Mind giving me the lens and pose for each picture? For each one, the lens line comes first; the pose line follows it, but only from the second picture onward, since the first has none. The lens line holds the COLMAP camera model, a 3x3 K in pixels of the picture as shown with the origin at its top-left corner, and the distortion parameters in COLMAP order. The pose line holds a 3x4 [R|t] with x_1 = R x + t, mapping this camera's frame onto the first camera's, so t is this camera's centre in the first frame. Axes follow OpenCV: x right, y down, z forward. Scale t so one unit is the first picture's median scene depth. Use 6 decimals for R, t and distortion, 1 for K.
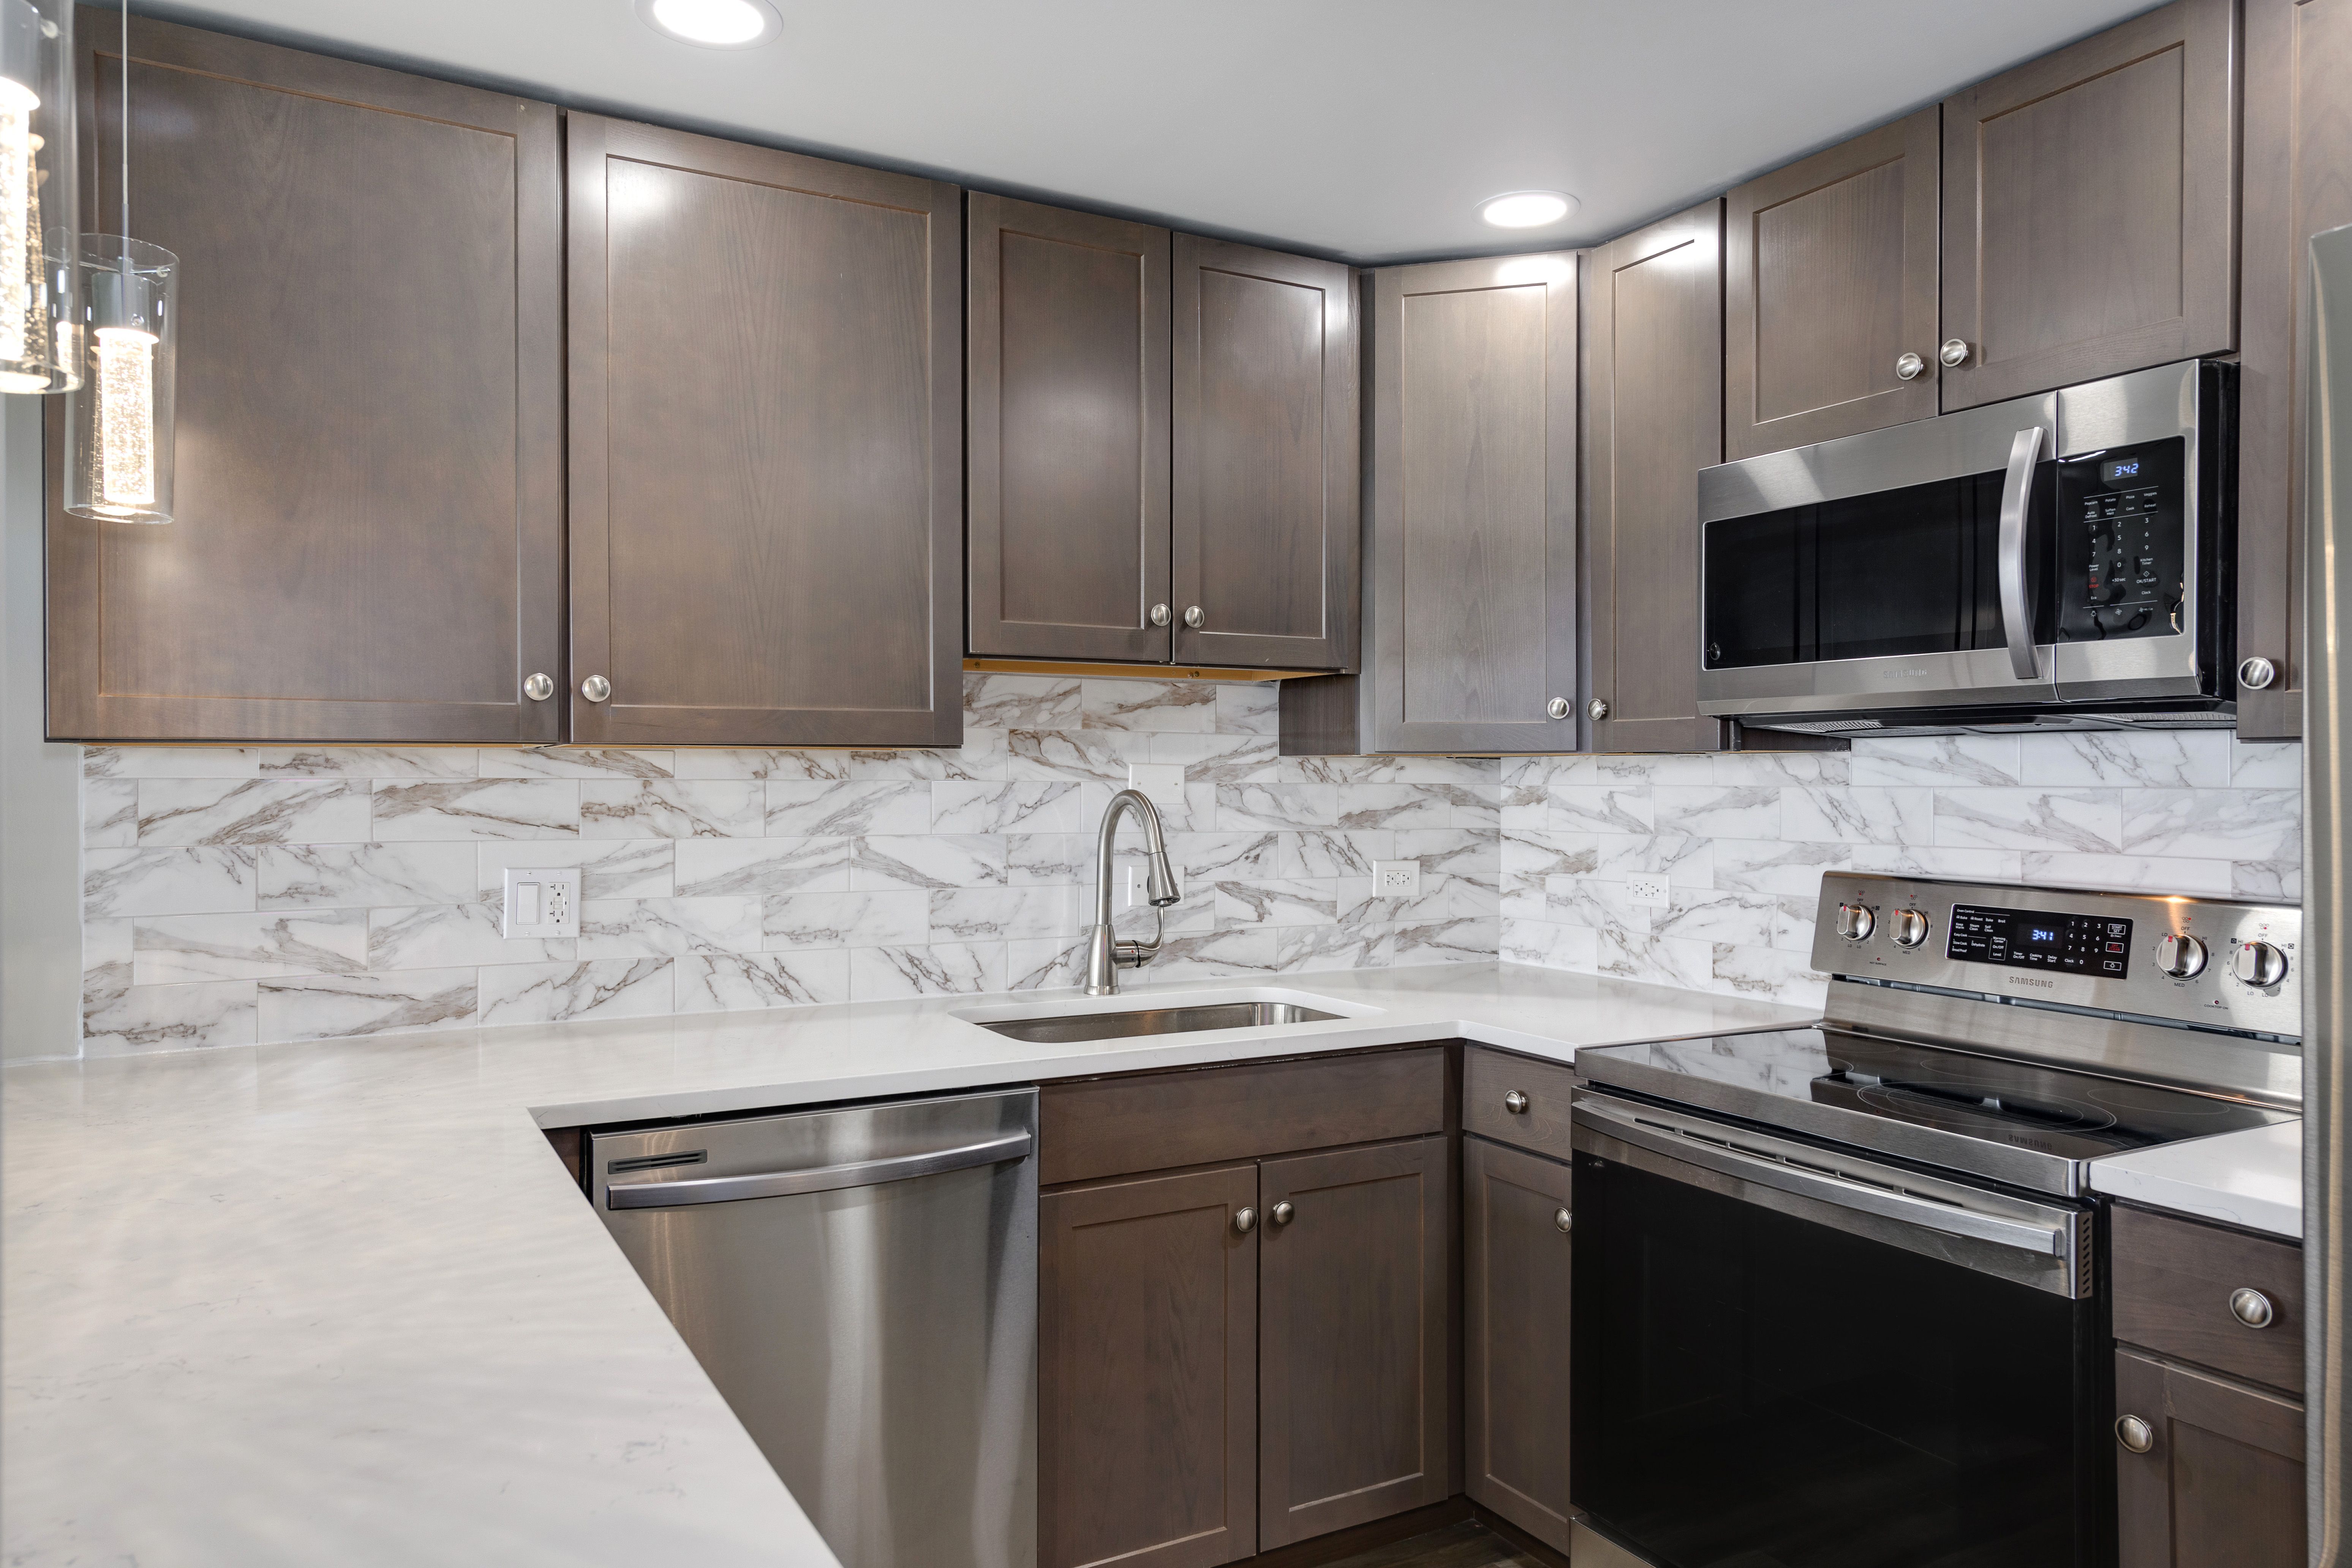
lens RADIAL K [[1525.0, 0, 1176.0], [0, 1525.0, 784.0], [0, 0, 1]] dist [-0.008056, -0.002015]
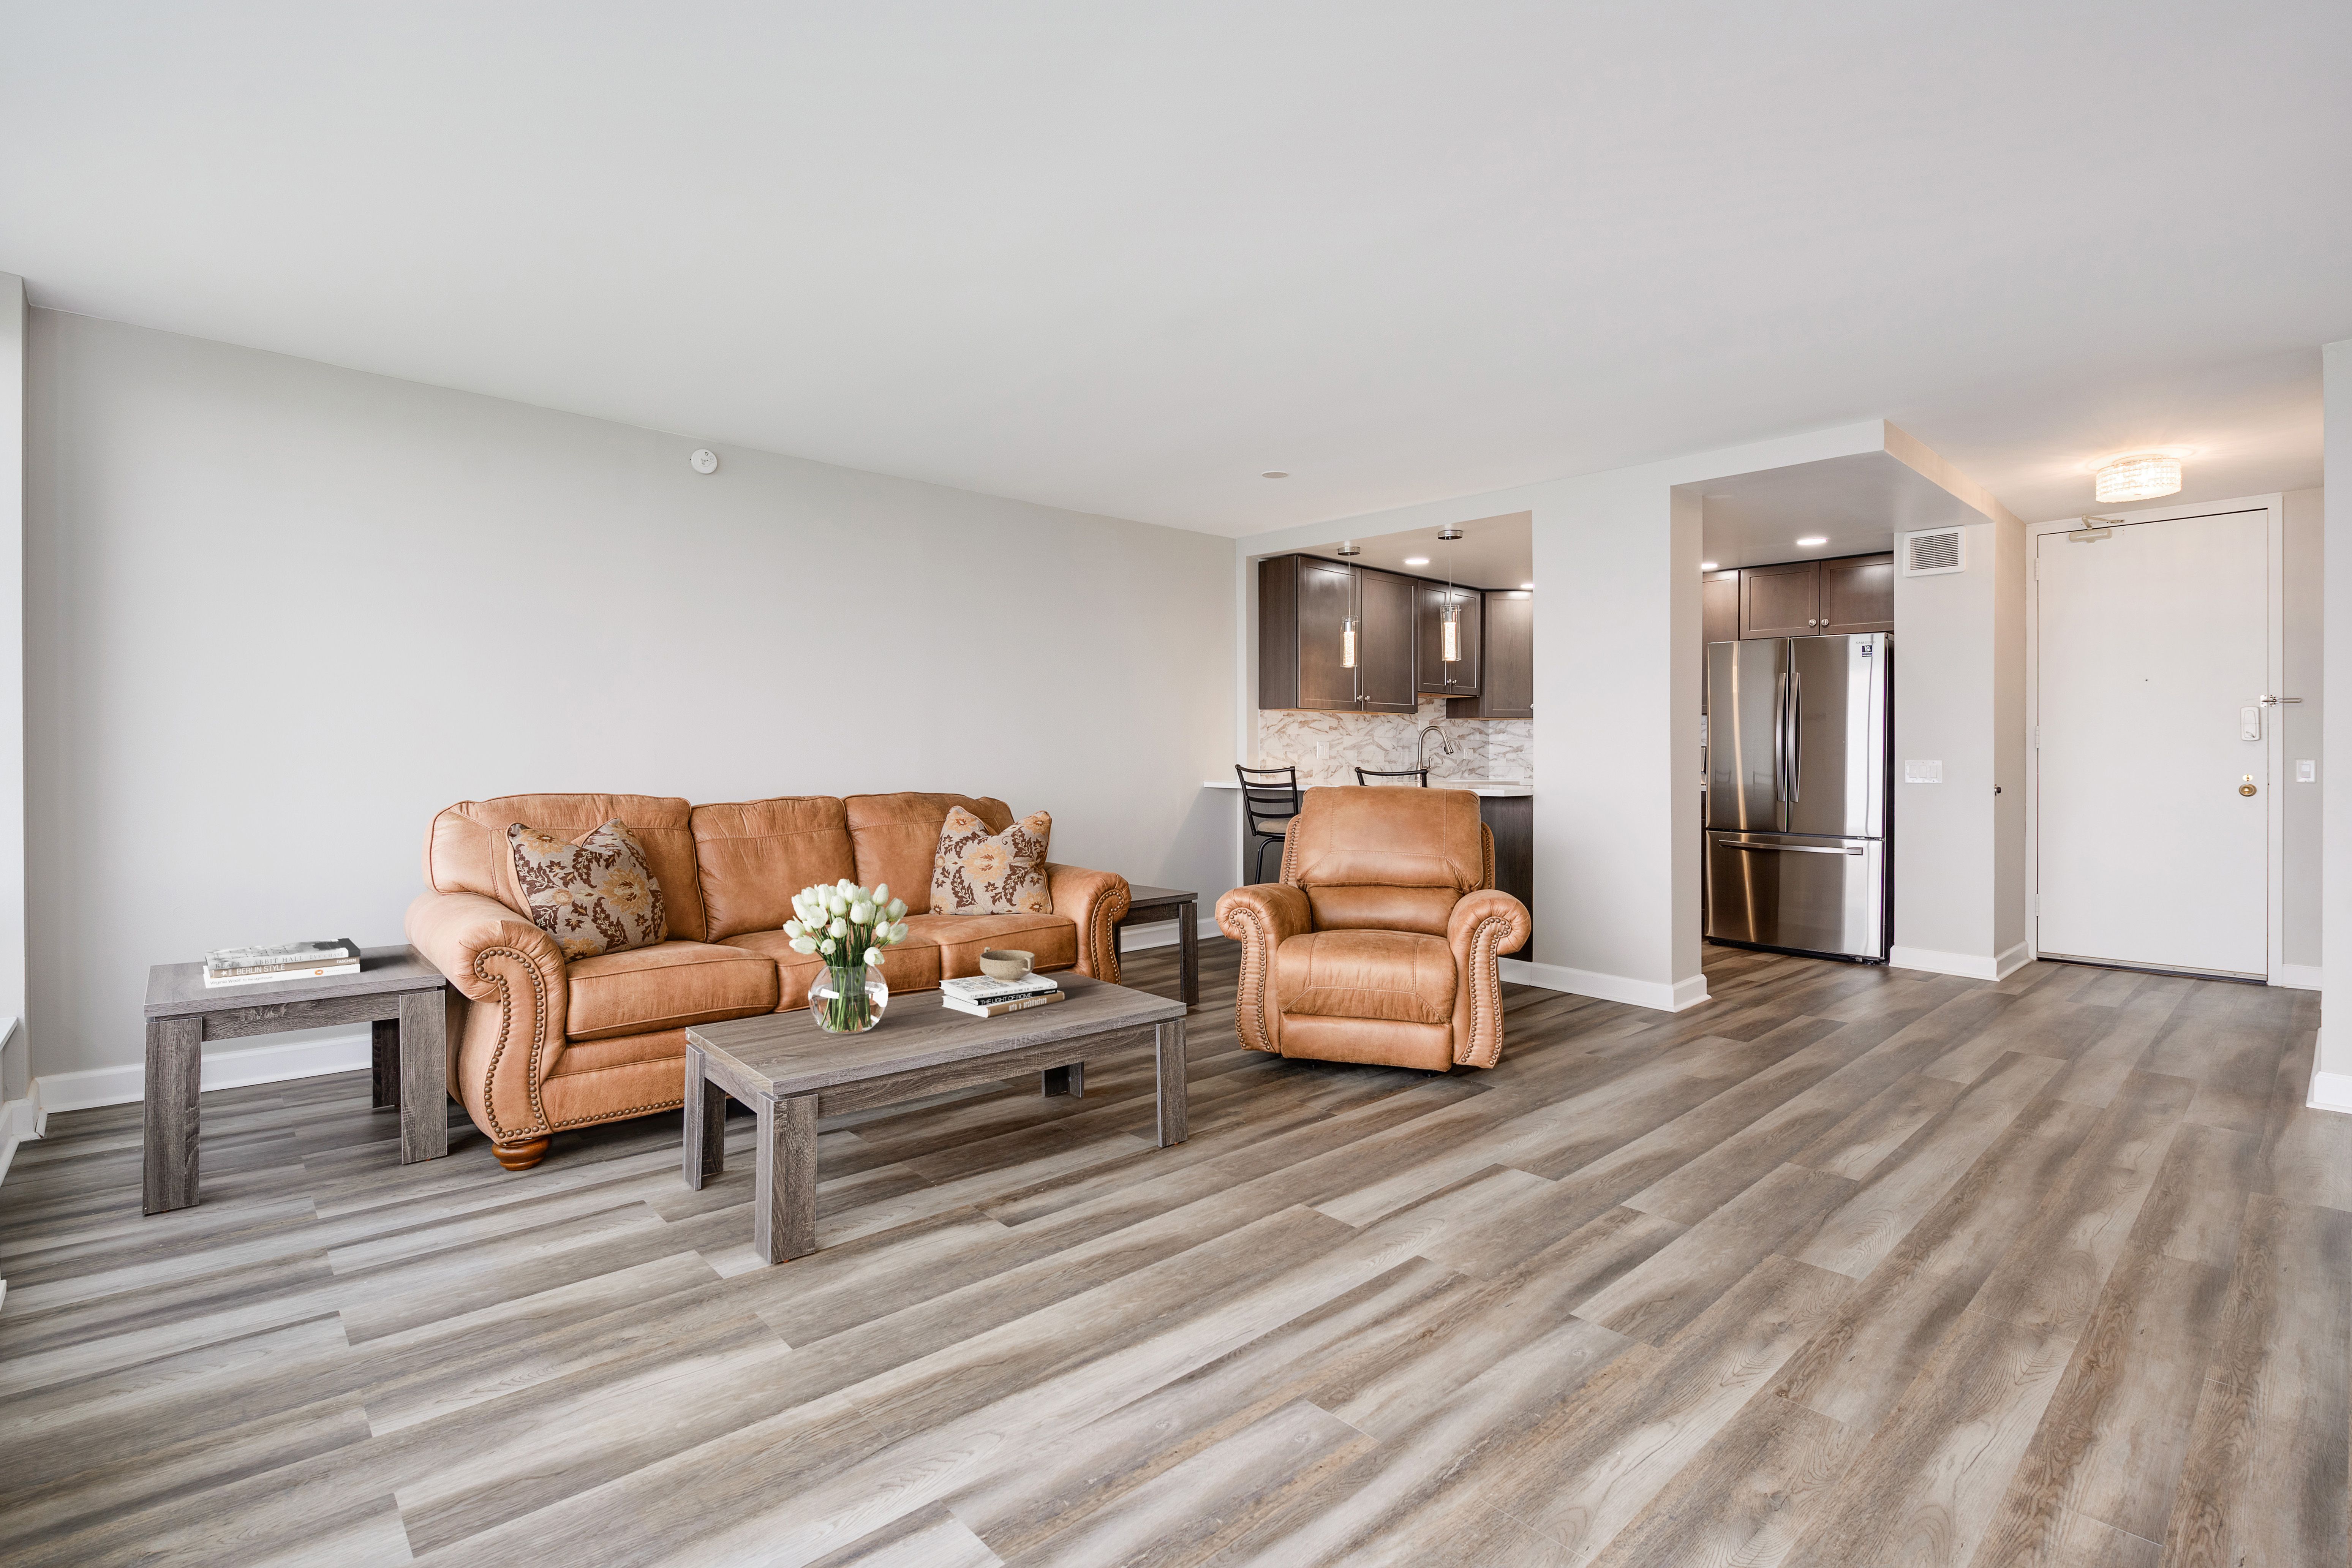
lens RADIAL K [[1083.9, 0, 1242.2], [0, 1083.9, 757.2], [0, 0, 1]] dist [-0.010908, -0.000321]
pose [[0.964009, 0.001978, 0.265864, -1.280108], [-0.000903, 0.999991, -0.004165, 0.099966], [-0.265870, 0.003775, 0.964002, -1.592286]]
